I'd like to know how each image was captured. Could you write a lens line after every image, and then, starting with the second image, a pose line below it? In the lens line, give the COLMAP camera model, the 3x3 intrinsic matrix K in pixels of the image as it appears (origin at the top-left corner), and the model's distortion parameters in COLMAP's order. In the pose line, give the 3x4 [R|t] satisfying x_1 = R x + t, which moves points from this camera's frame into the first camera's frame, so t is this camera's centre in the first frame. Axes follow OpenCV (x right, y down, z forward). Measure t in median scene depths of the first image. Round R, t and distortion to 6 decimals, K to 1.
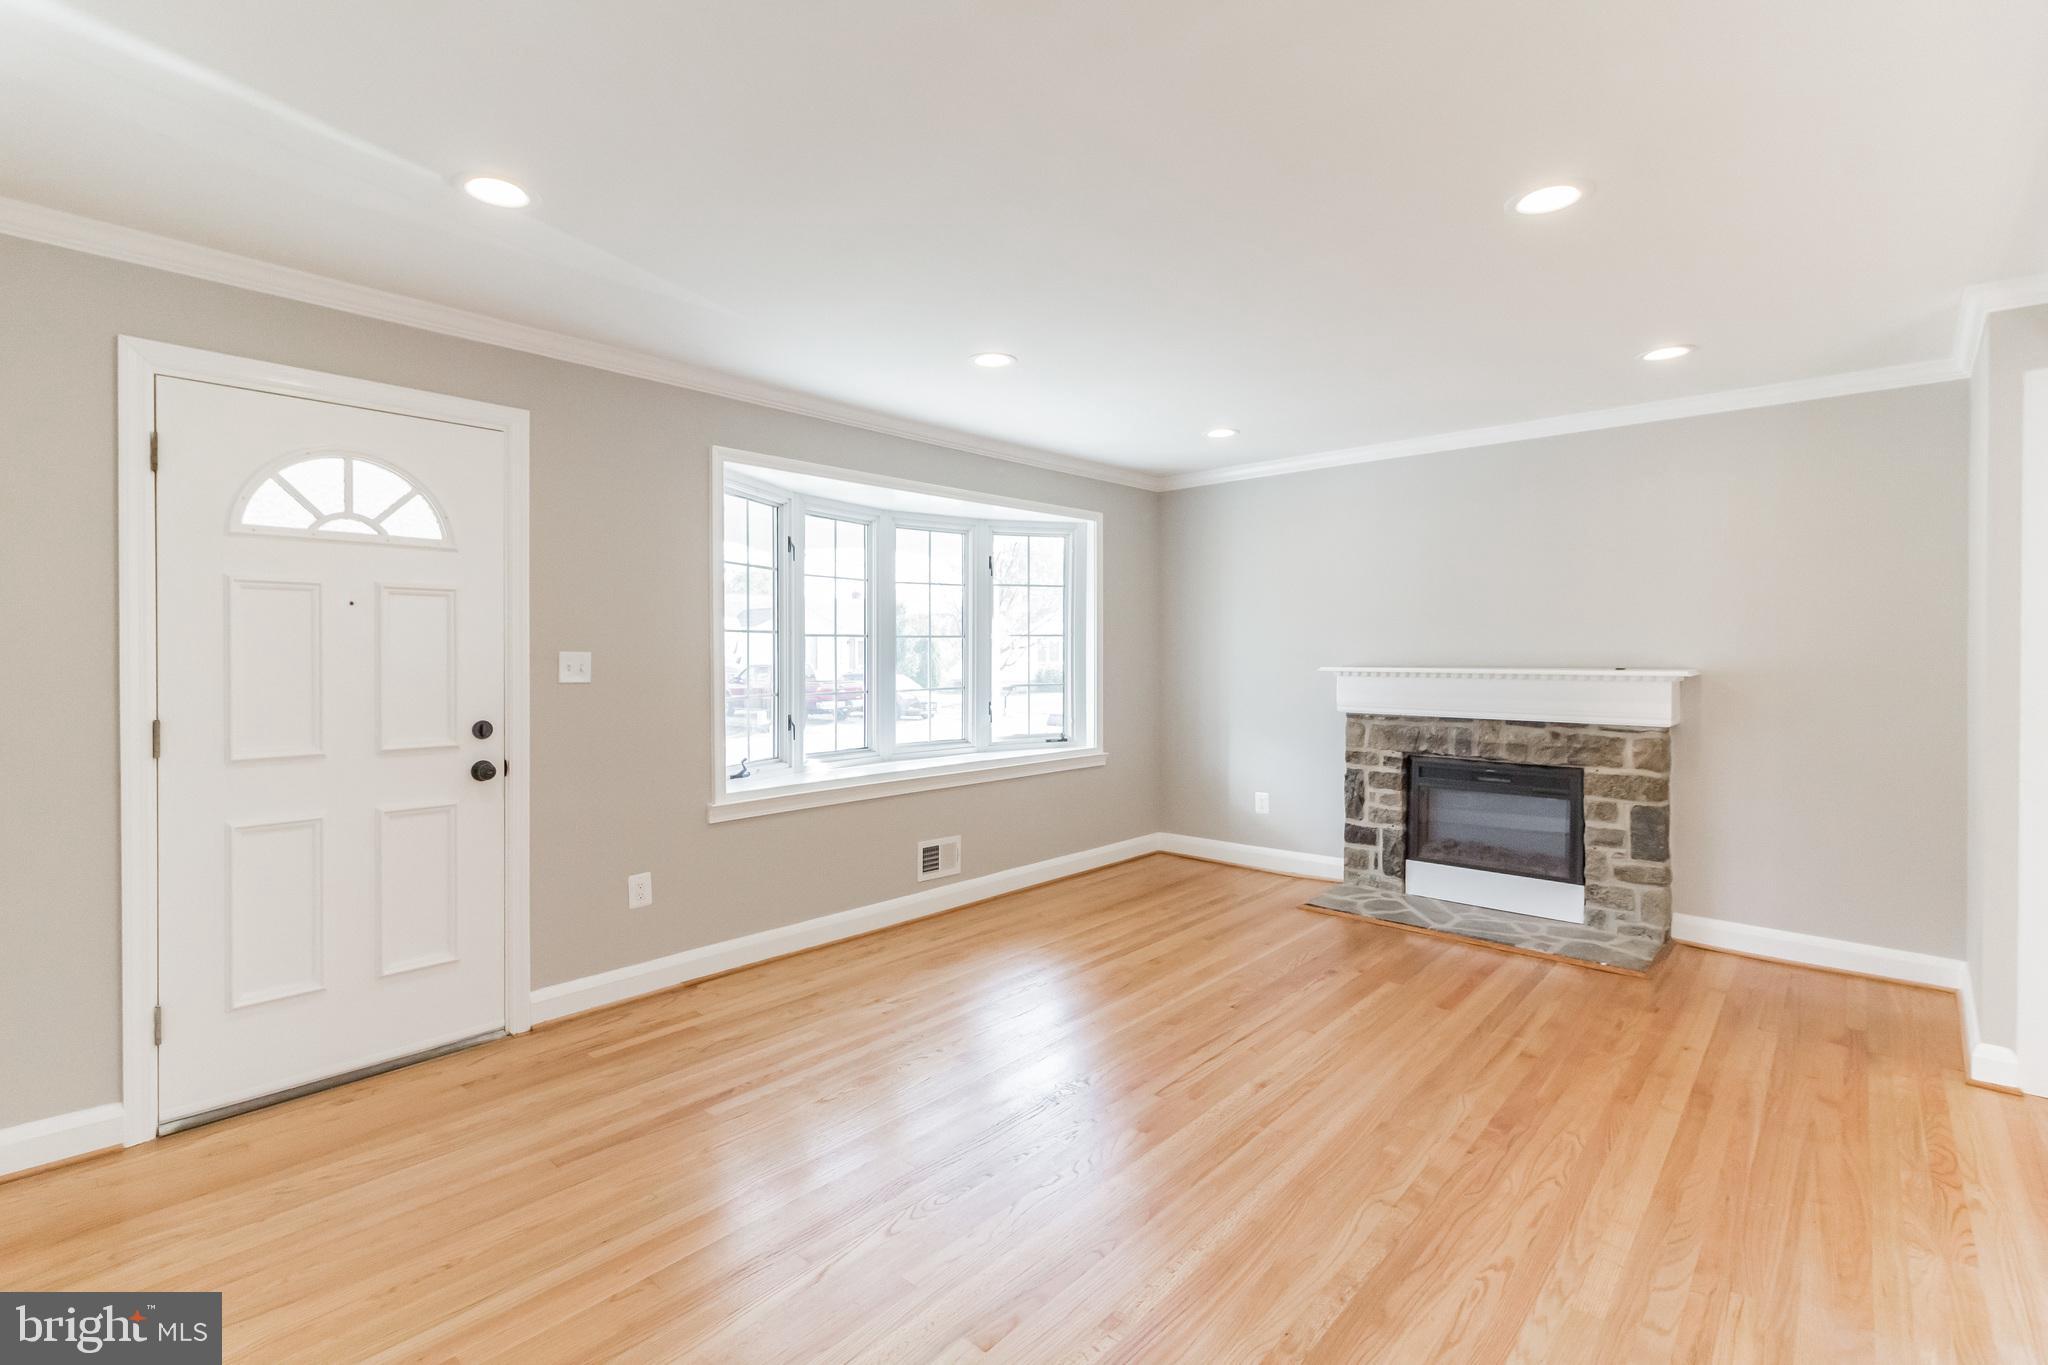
lens RADIAL K [[945.8, 0, 1034.5], [0, 945.8, 649.8], [0, 0, 1]] dist [-0.000895, 0.000250]
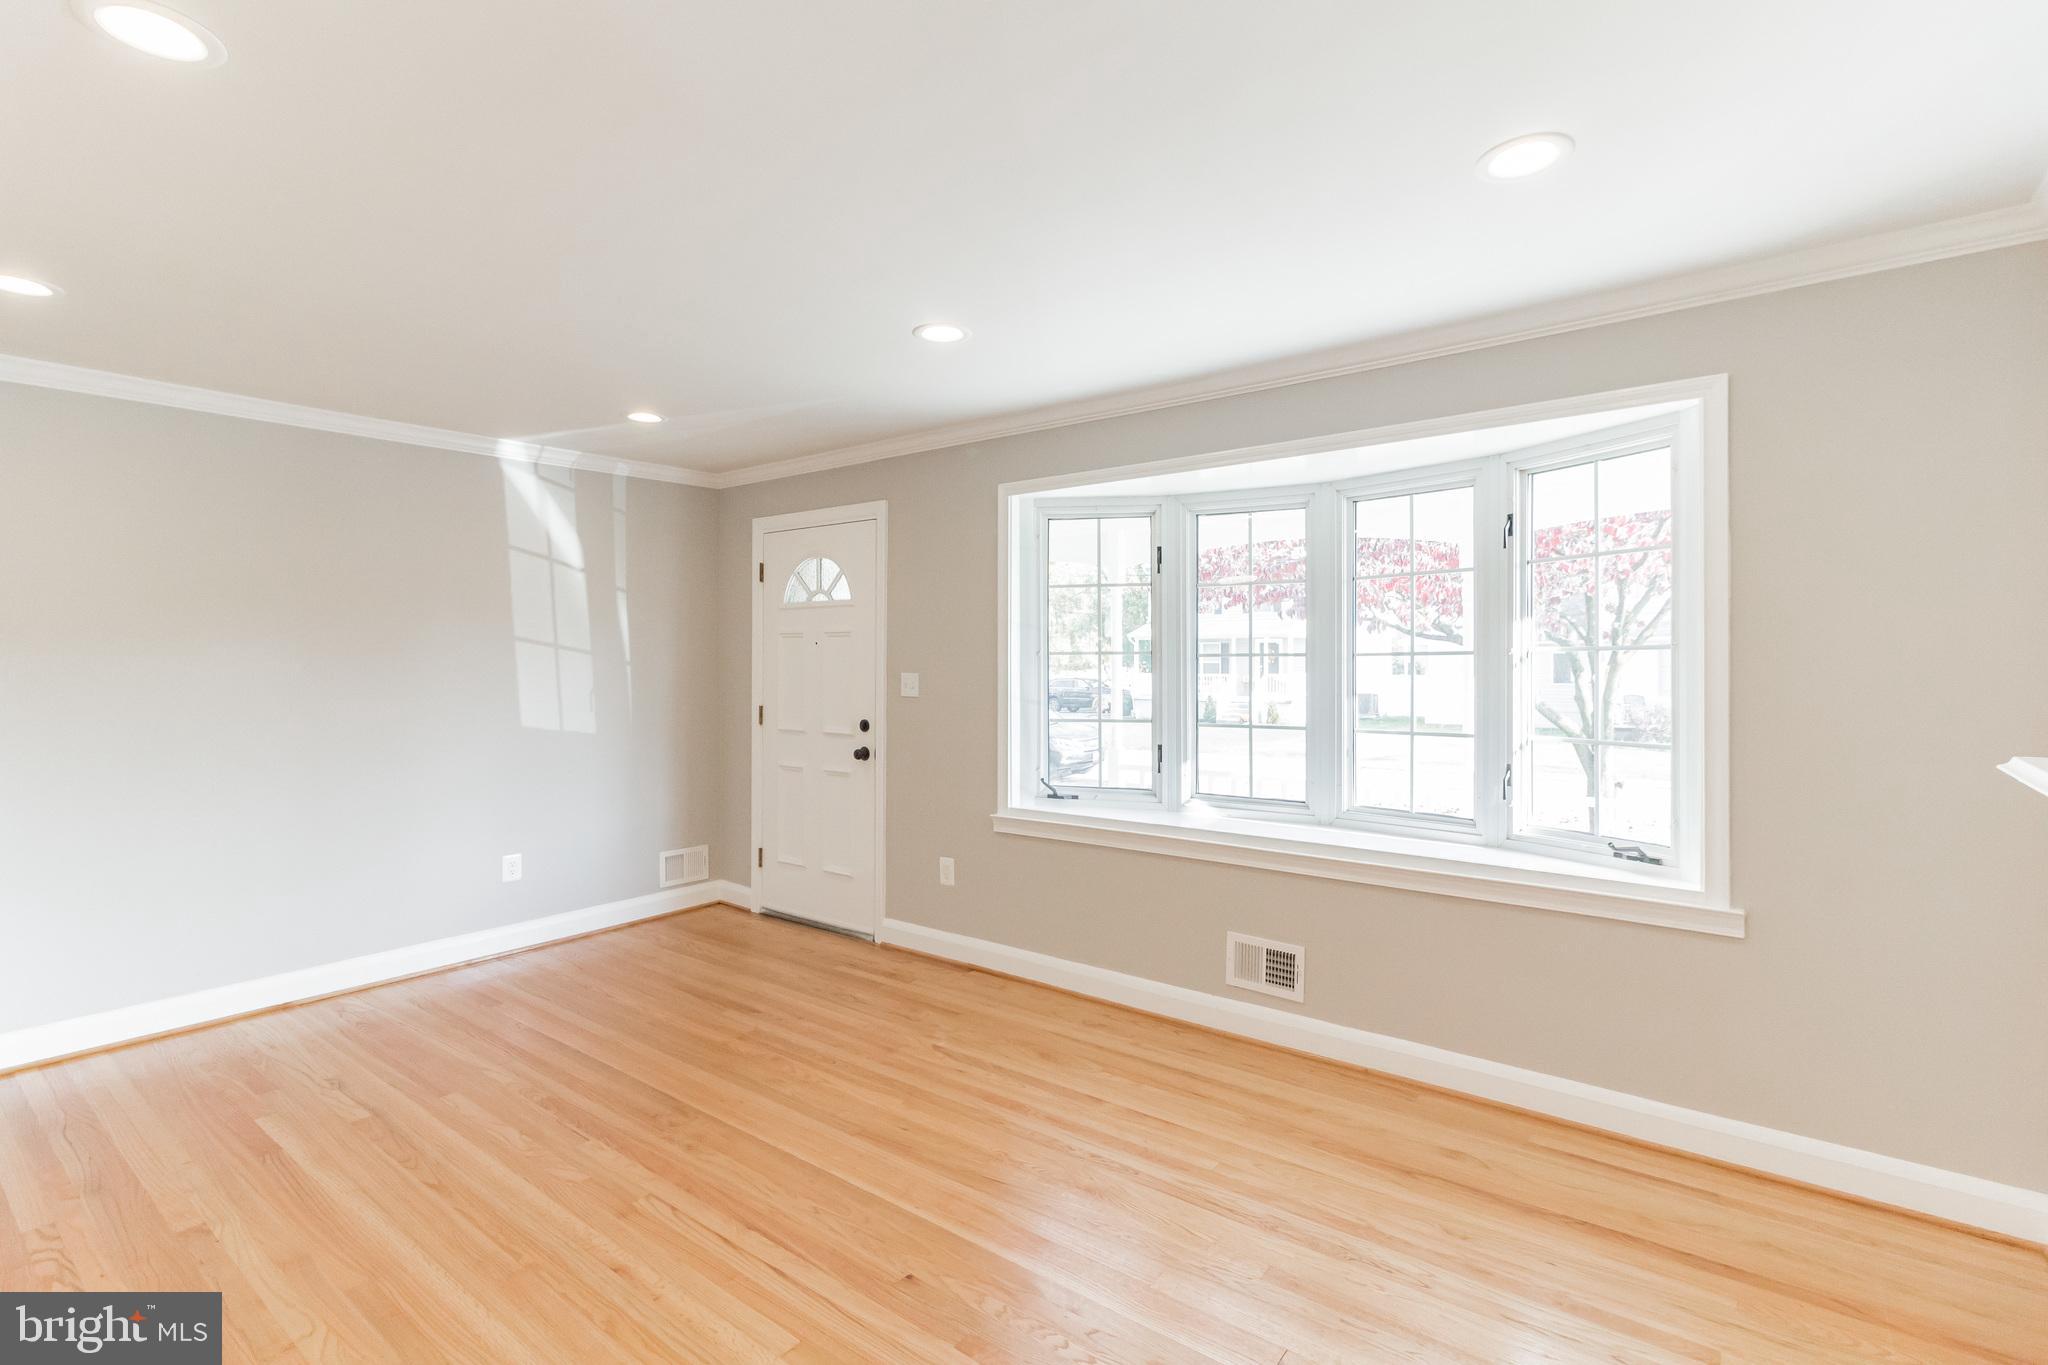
lens RADIAL K [[983.0, 0, 1046.8], [0, 983.0, 659.0], [0, 0, 1]] dist [-0.001205, -0.000052]
pose [[0.055334, -0.001963, -0.998466, 0.901491], [0.001279, 0.999997, -0.001895, -0.014822], [0.998467, -0.001172, 0.055336, 1.131744]]
